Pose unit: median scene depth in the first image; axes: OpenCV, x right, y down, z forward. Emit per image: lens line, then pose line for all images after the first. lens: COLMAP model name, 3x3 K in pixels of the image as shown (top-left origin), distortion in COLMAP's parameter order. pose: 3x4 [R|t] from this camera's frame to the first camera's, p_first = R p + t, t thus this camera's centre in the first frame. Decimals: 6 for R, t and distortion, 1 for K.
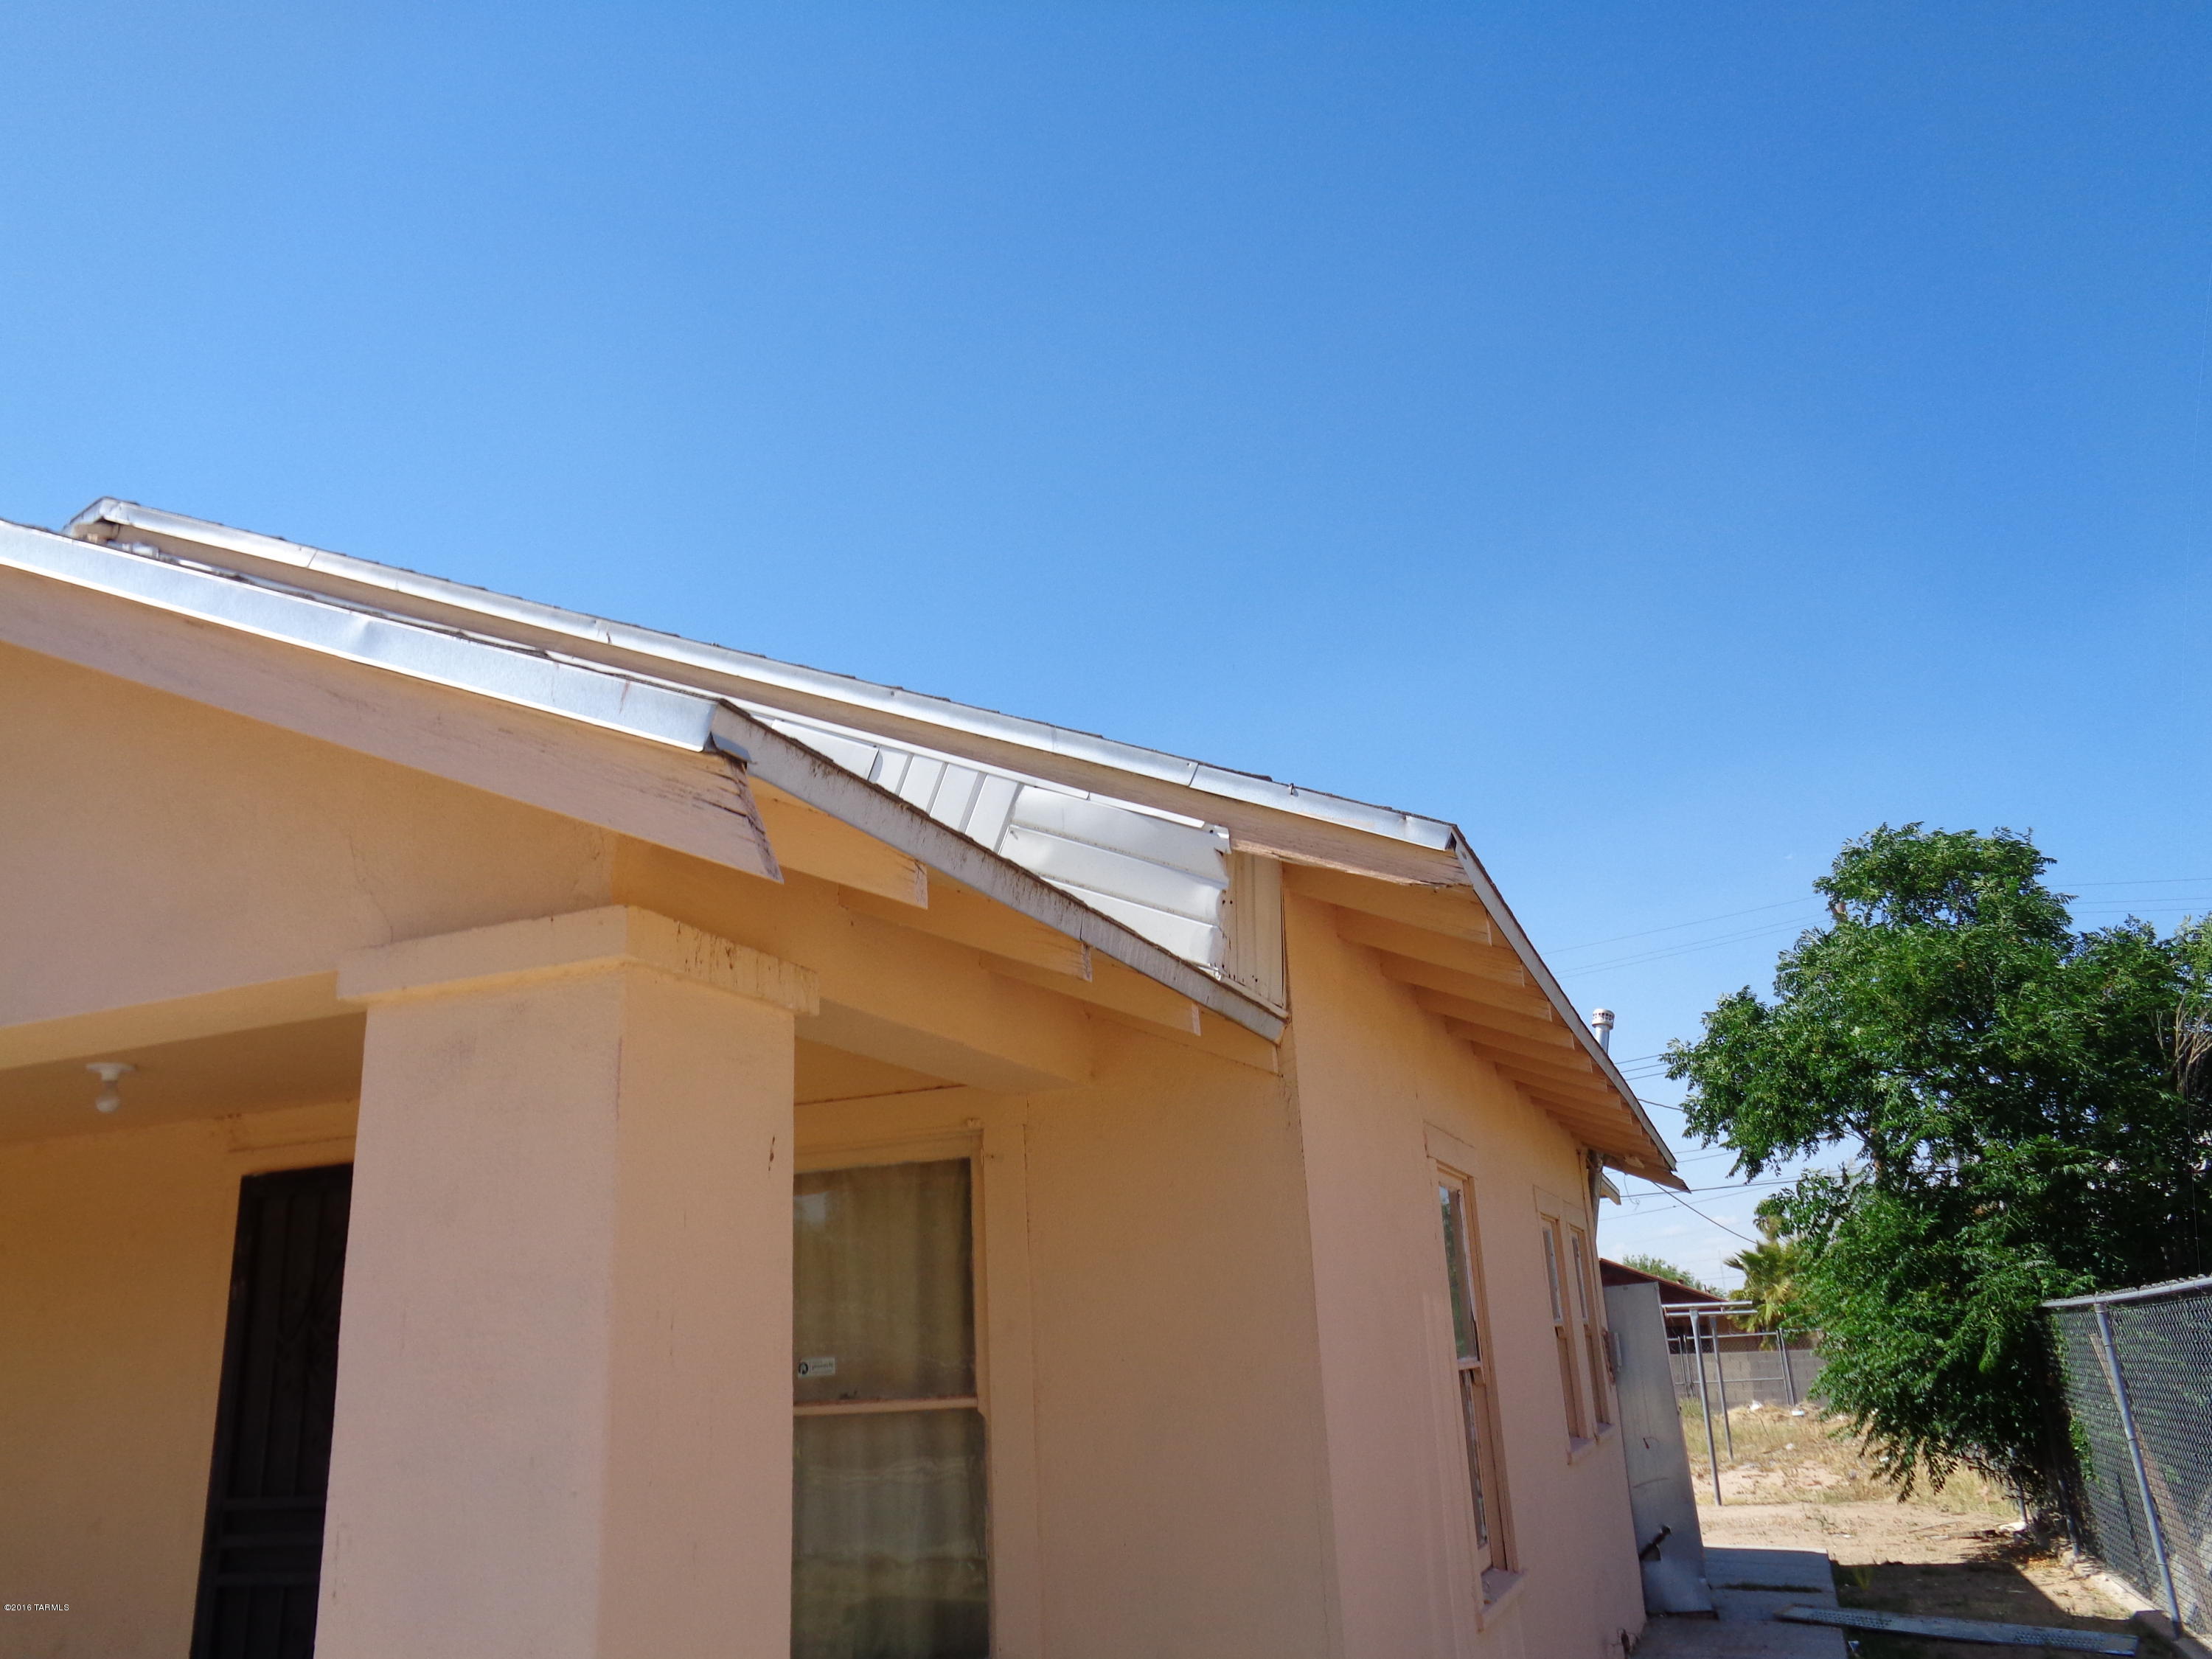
lens RADIAL K [[1703.6, 0, 1106.7], [0, 1703.6, 827.4], [0, 0, 1]] dist [0.014318, 0.006096]
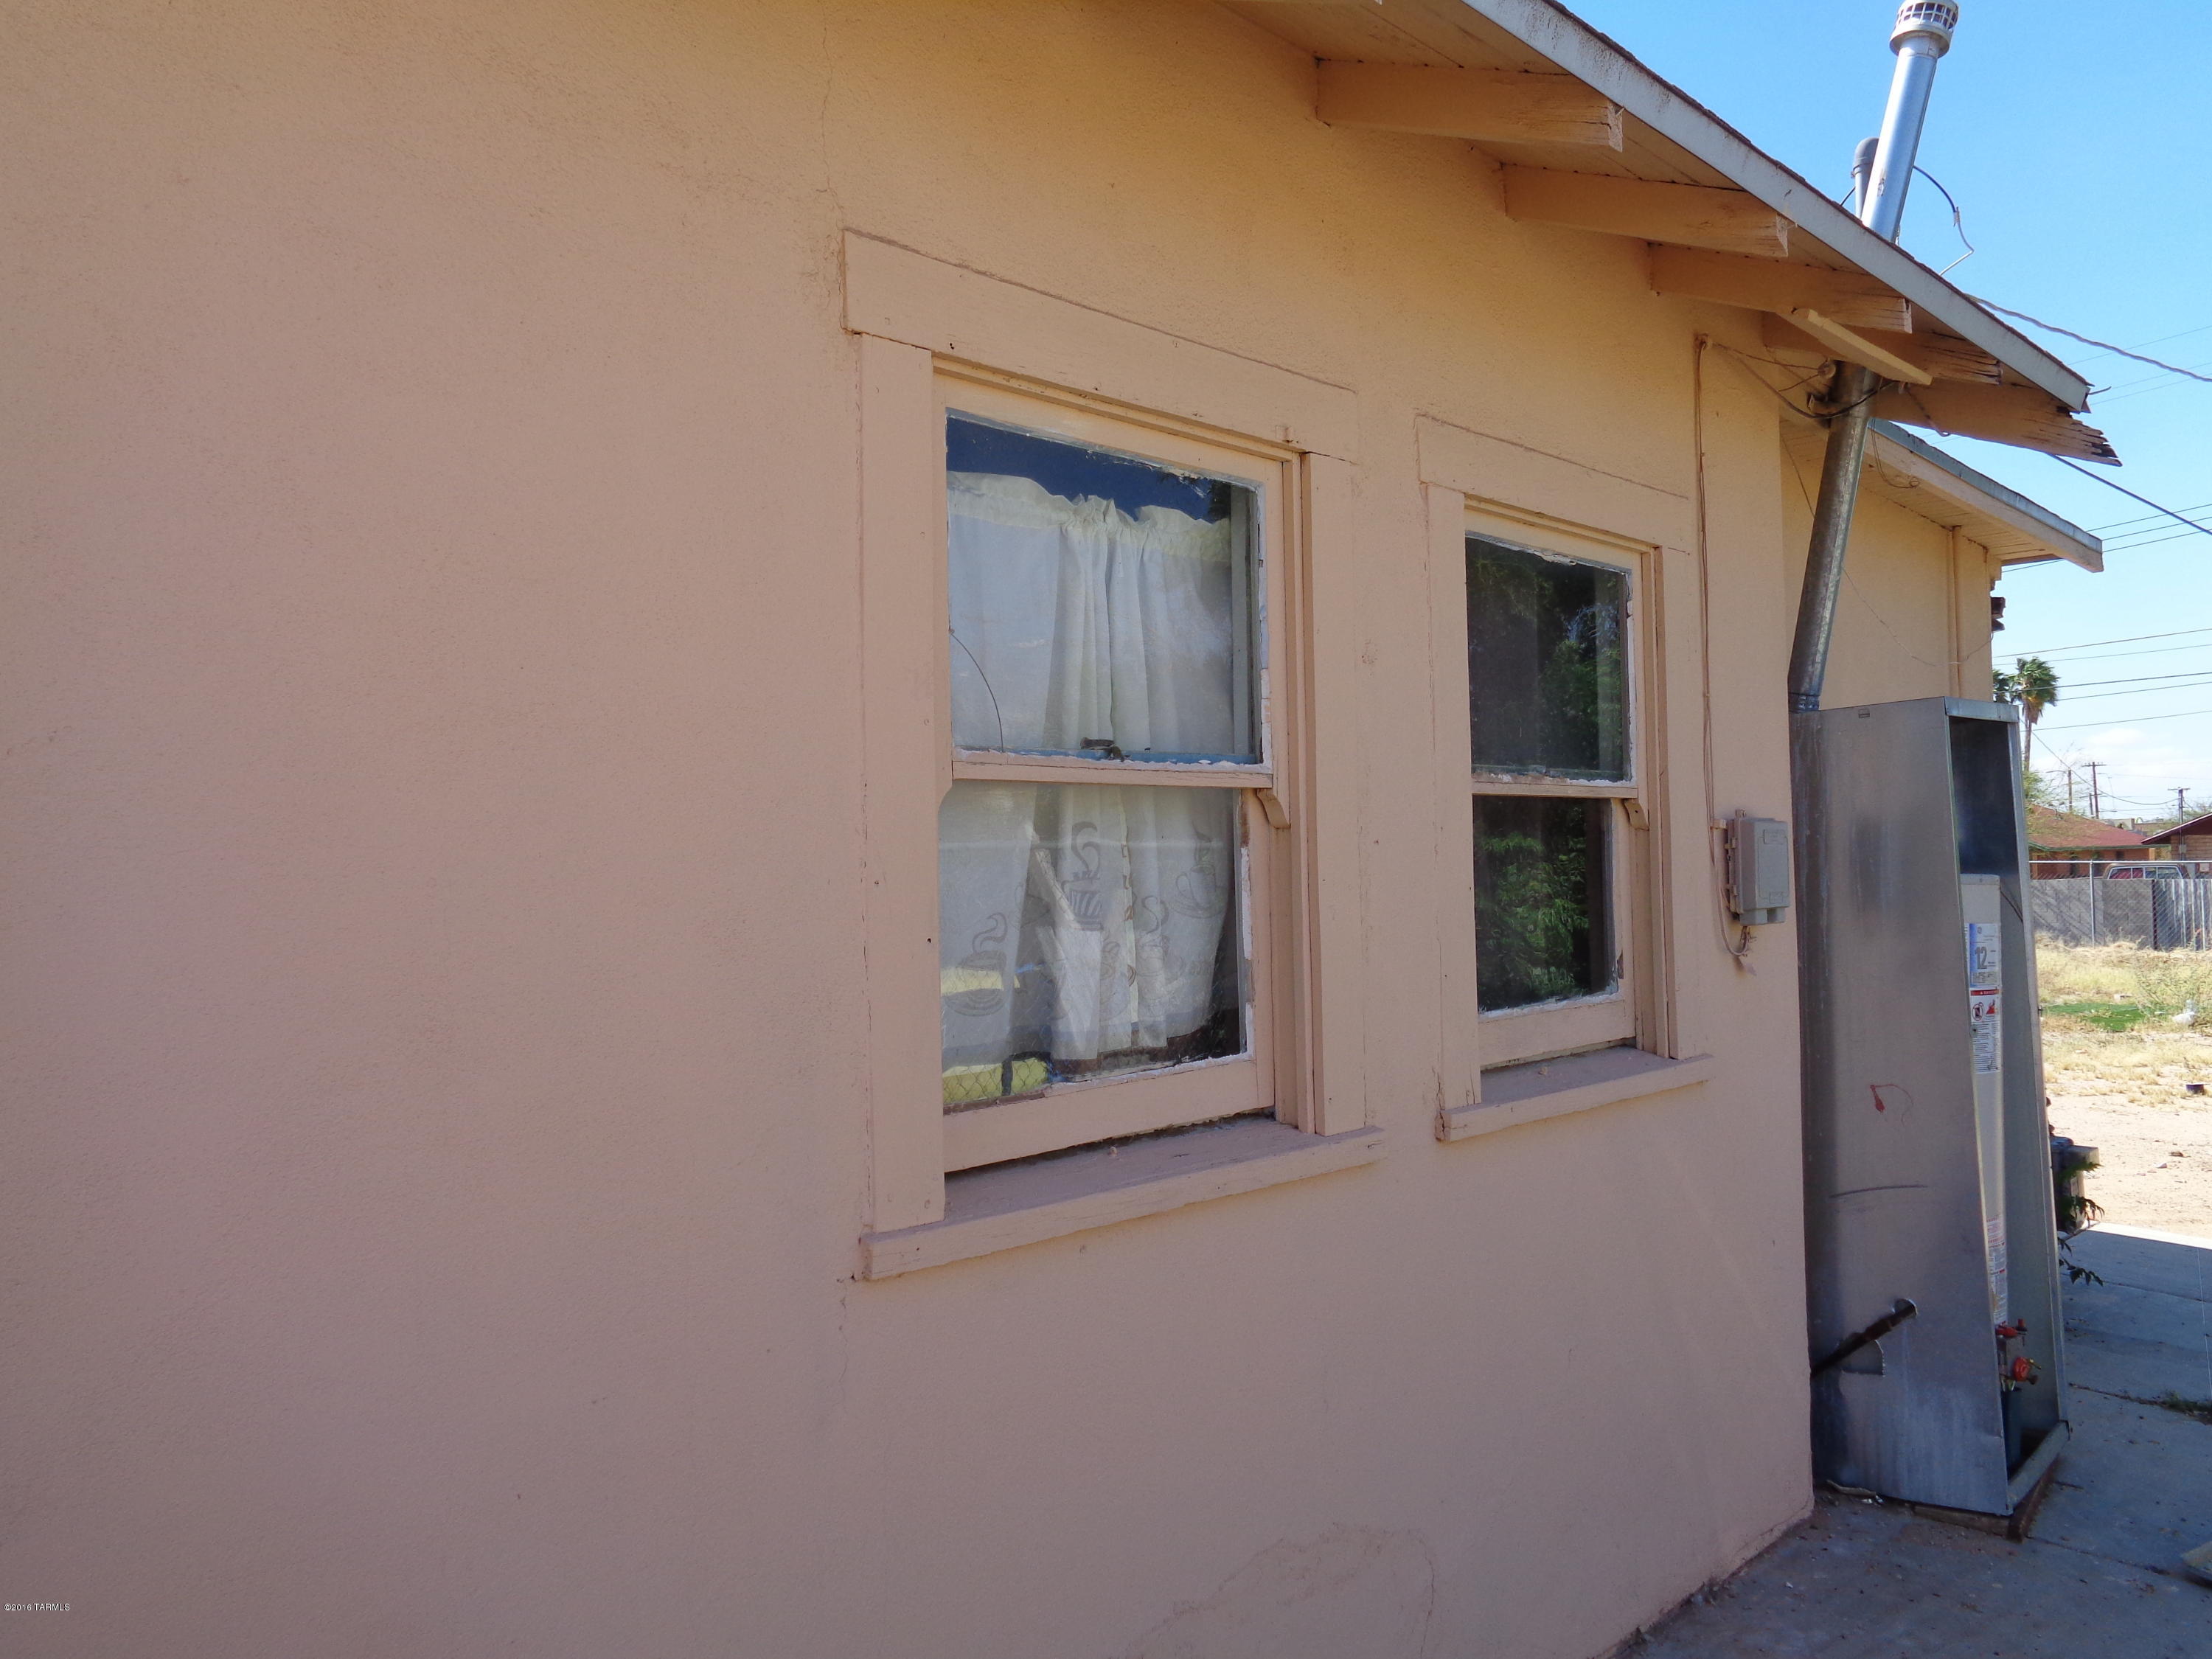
lens RADIAL K [[1669.5, 0, 1110.7], [0, 1669.5, 835.2], [0, 0, 1]] dist [0.007105, 0.006045]
pose [[0.916823, 0.022148, -0.398678, 0.712332], [0.093911, 0.958492, 0.269210, 0.427239], [0.388092, -0.284258, 0.876688, 1.429858]]
